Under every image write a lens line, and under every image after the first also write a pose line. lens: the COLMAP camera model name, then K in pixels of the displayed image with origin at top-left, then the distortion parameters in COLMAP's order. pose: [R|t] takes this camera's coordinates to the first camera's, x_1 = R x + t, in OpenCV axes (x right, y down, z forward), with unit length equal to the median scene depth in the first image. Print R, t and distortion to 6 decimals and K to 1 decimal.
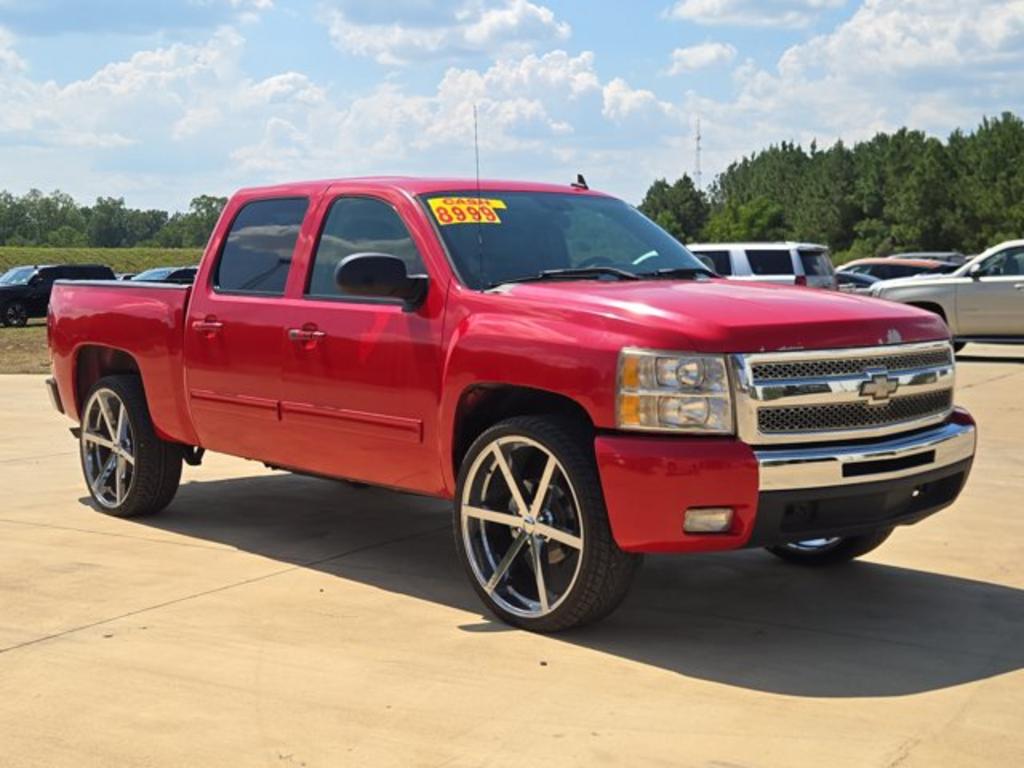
lens RADIAL K [[1370.2, 0, 508.3], [0, 1370.2, 386.0], [0, 0, 1]] dist [0.066874, 0.000000]
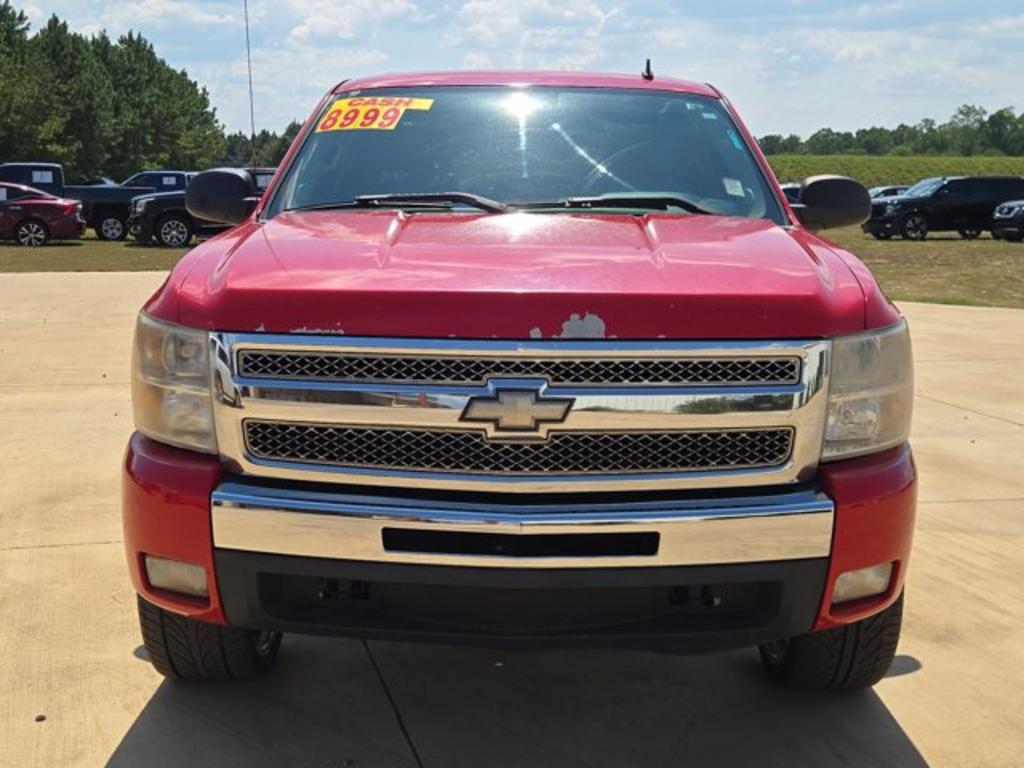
lens RADIAL K [[1370.2, 0, 505.8], [0, 1370.2, 378.3], [0, 0, 1]] dist [0.066874, 0.000000]
pose [[0.750181, 0.110398, -0.651951, 0.624369], [-0.072257, 0.993746, 0.085131, -0.059939], [0.657273, -0.016756, 0.753467, 0.542312]]
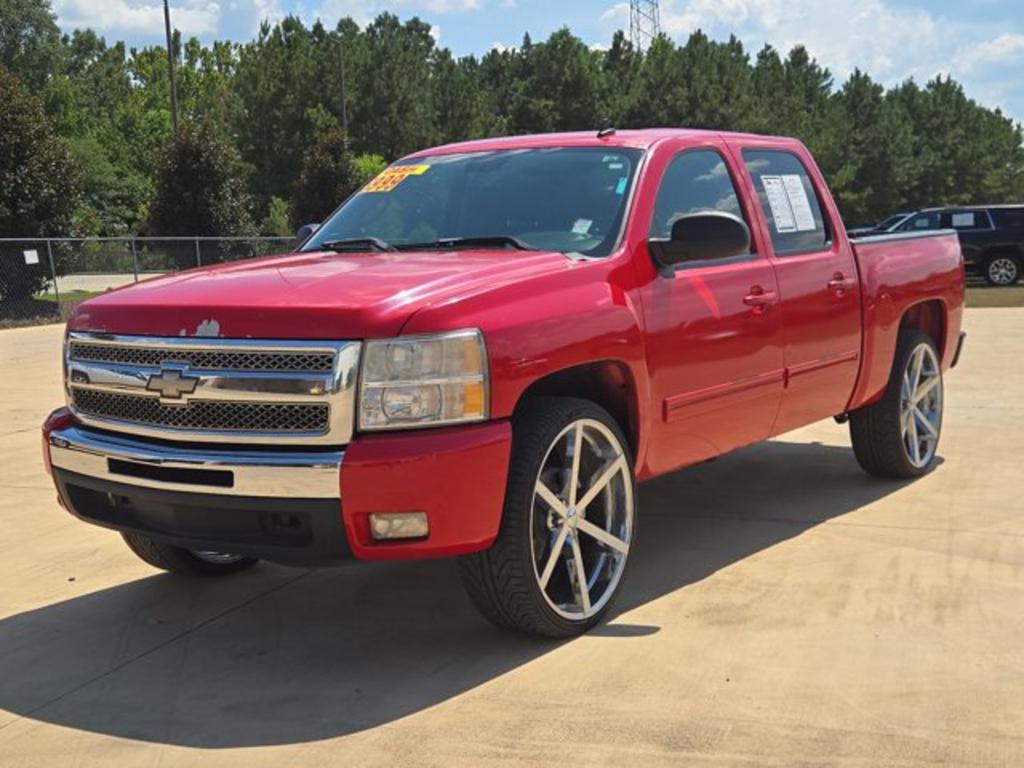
lens RADIAL K [[1370.2, 0, 515.3], [0, 1370.2, 390.4], [0, 0, 1]] dist [0.066874, 0.000000]
pose [[0.255052, 0.113956, -0.960189, 1.126788], [-0.057498, 0.993061, 0.102584, -0.094207], [0.965216, 0.029045, 0.259834, 0.954021]]
